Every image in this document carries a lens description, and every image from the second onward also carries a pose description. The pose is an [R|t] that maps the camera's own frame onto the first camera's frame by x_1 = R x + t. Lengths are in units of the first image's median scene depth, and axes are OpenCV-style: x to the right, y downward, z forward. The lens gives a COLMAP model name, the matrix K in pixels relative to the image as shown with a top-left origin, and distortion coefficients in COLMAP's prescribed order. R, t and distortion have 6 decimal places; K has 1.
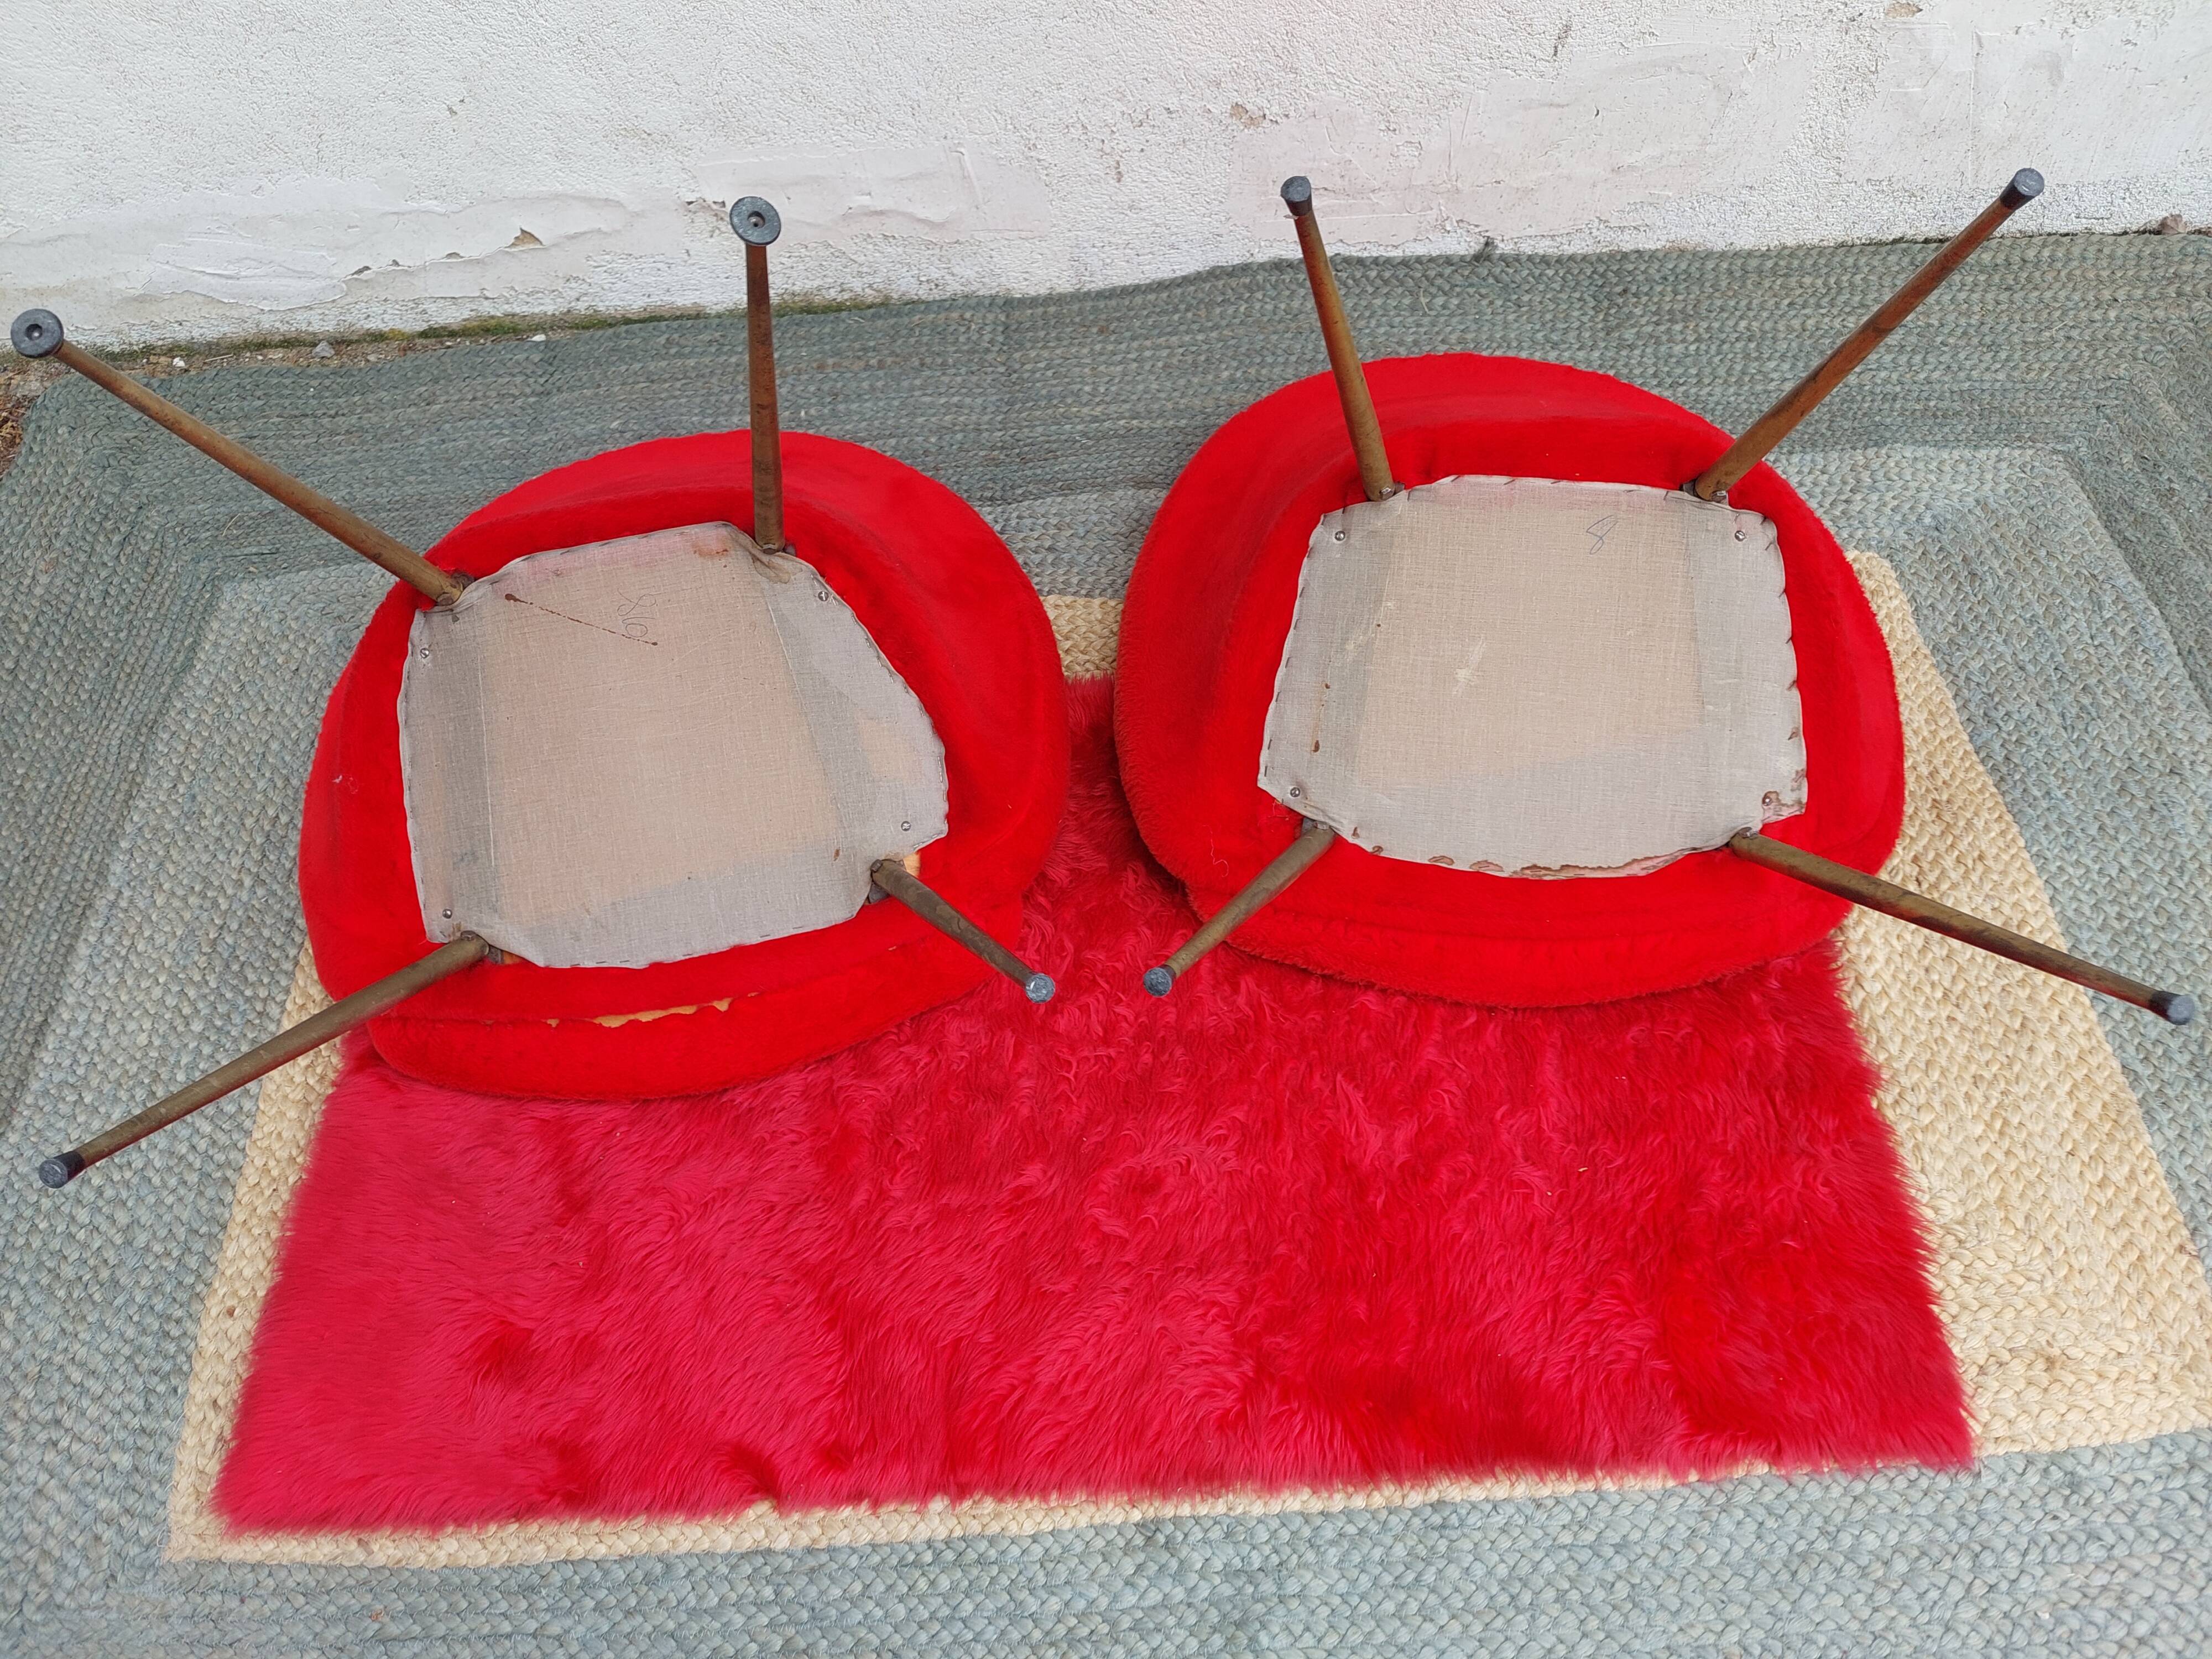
lens RADIAL K [[1583.2, 0, 1102.4], [0, 1583.2, 821.5], [0, 0, 1]] dist [0.034832, -0.024400]
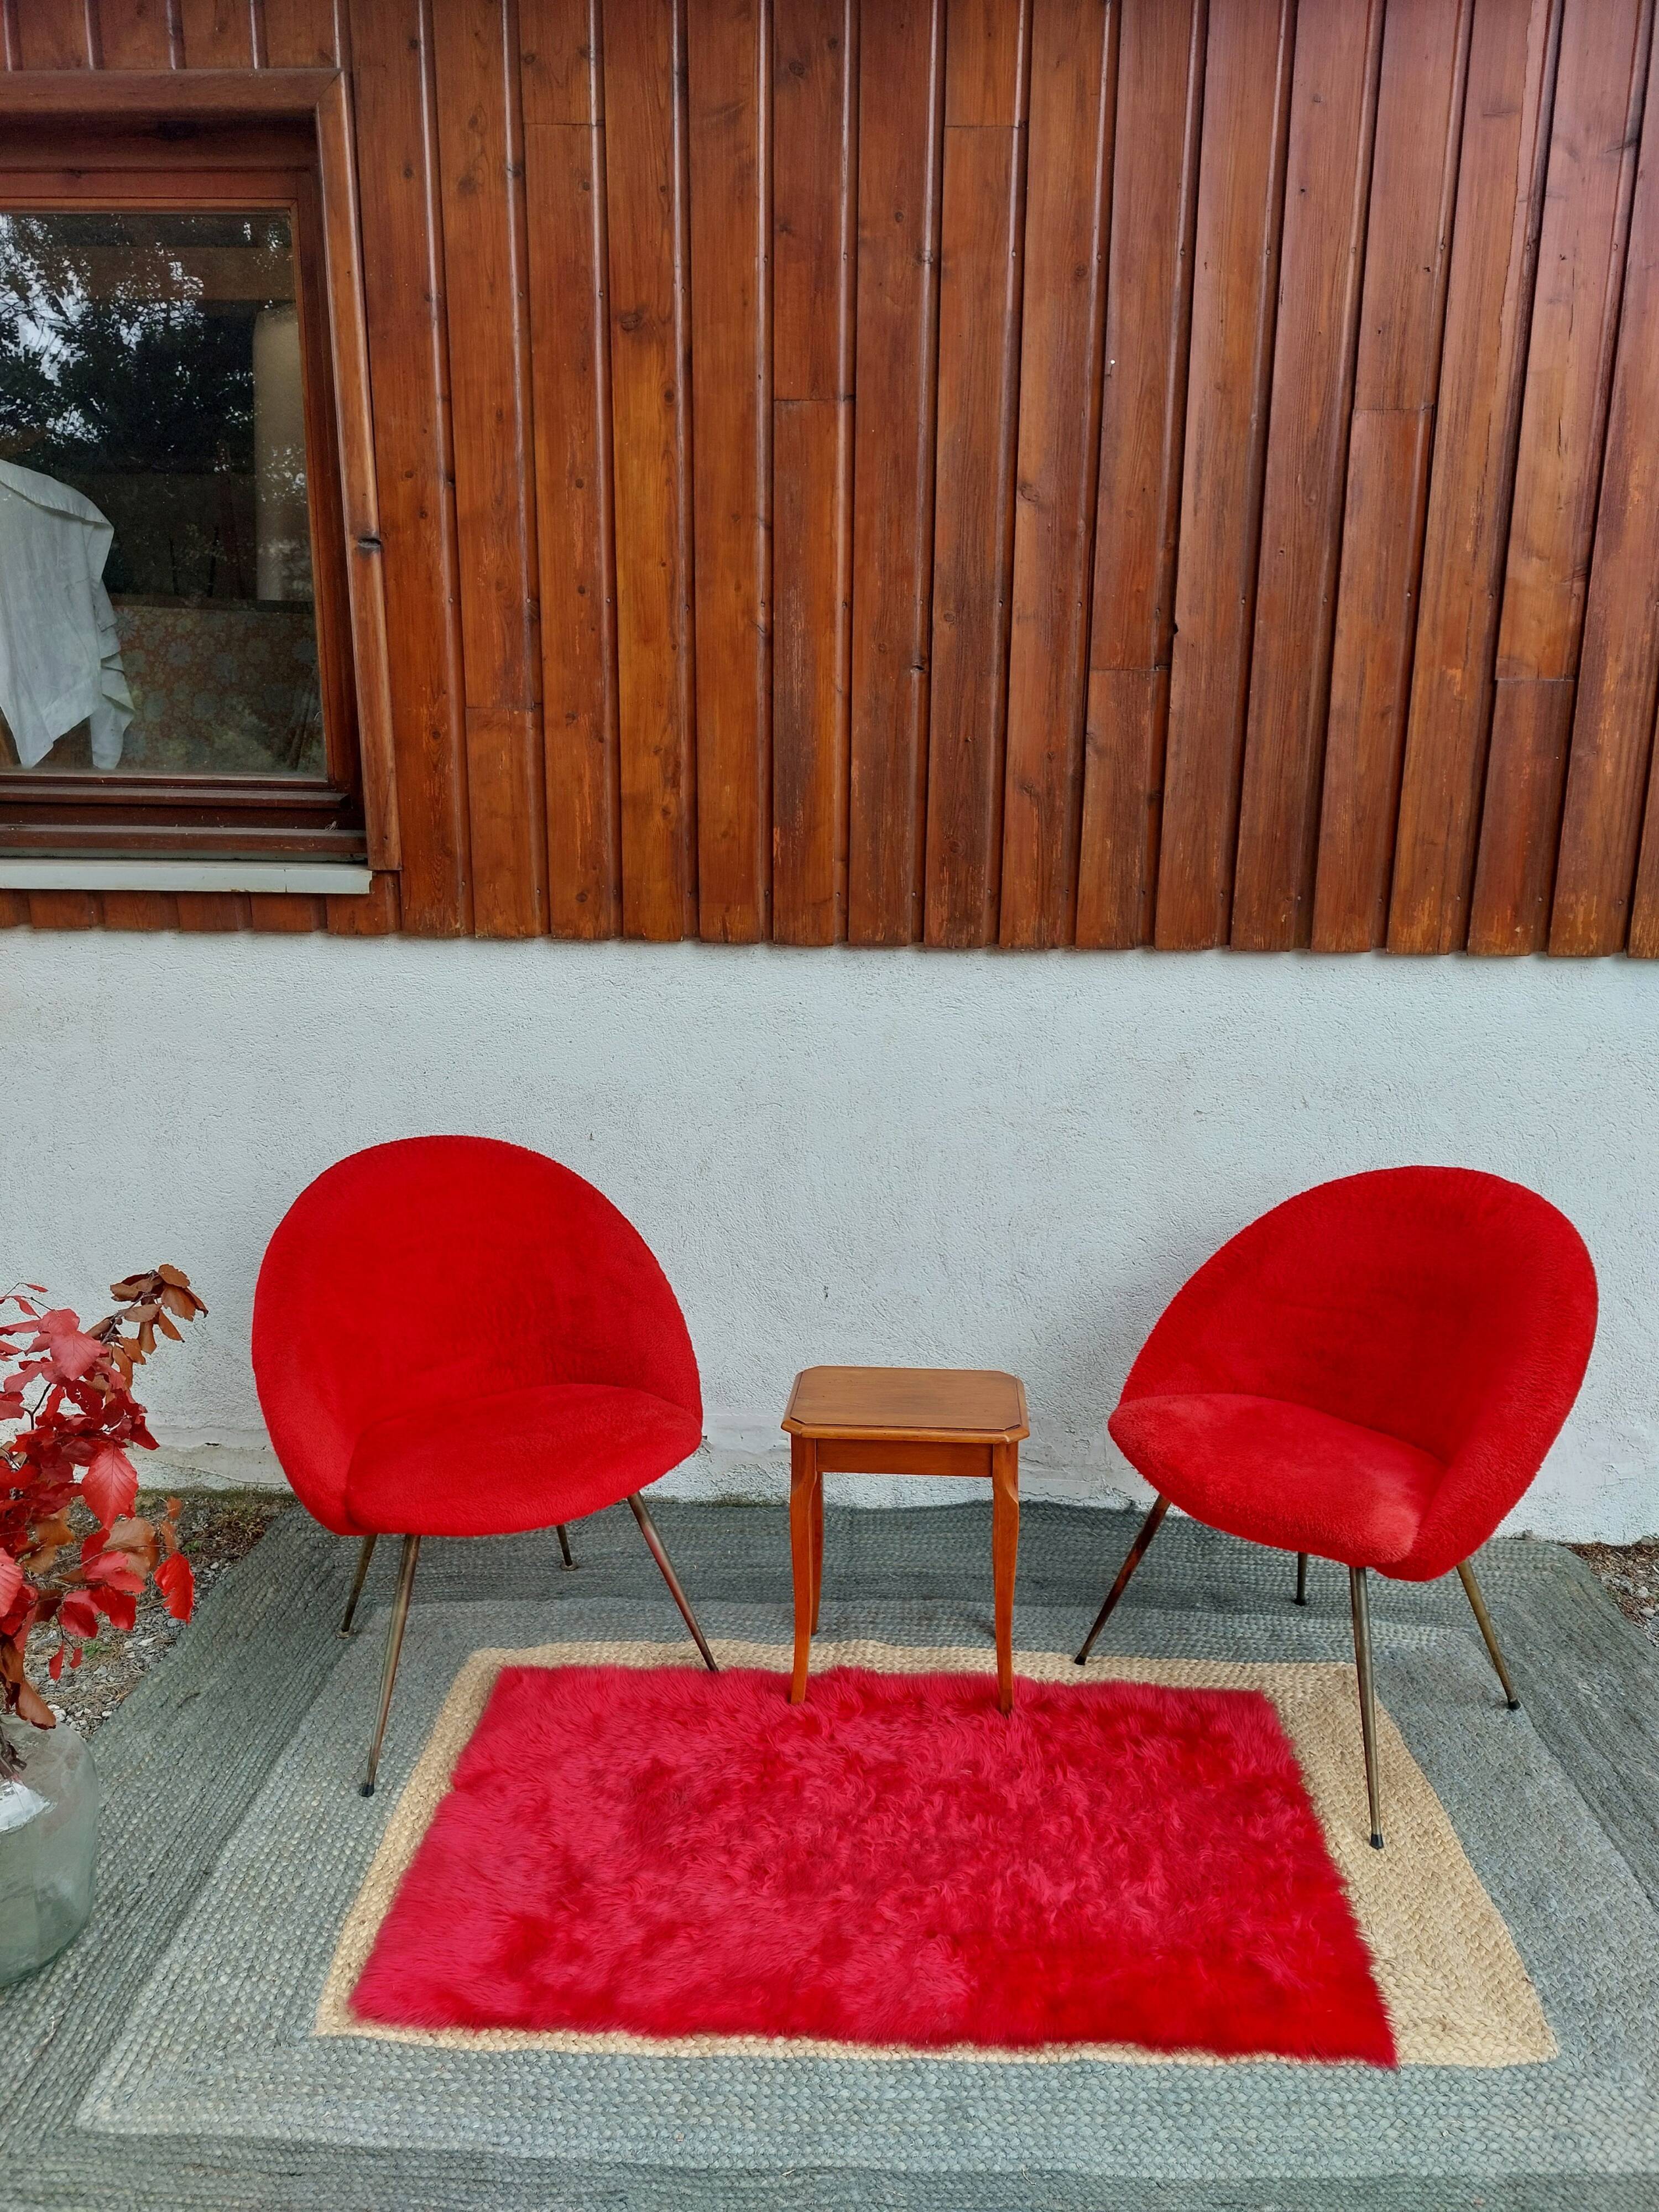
lens RADIAL K [[1603.1, 0, 842.3], [0, 1603.1, 1122.2], [0, 0, 1]] dist [0.119464, -0.174170]
pose [[0.995364, 0.083209, -0.048228, -0.025897], [-0.093936, 0.733551, -0.673111, 0.626471], [-0.020631, 0.674521, 0.737967, -0.660480]]
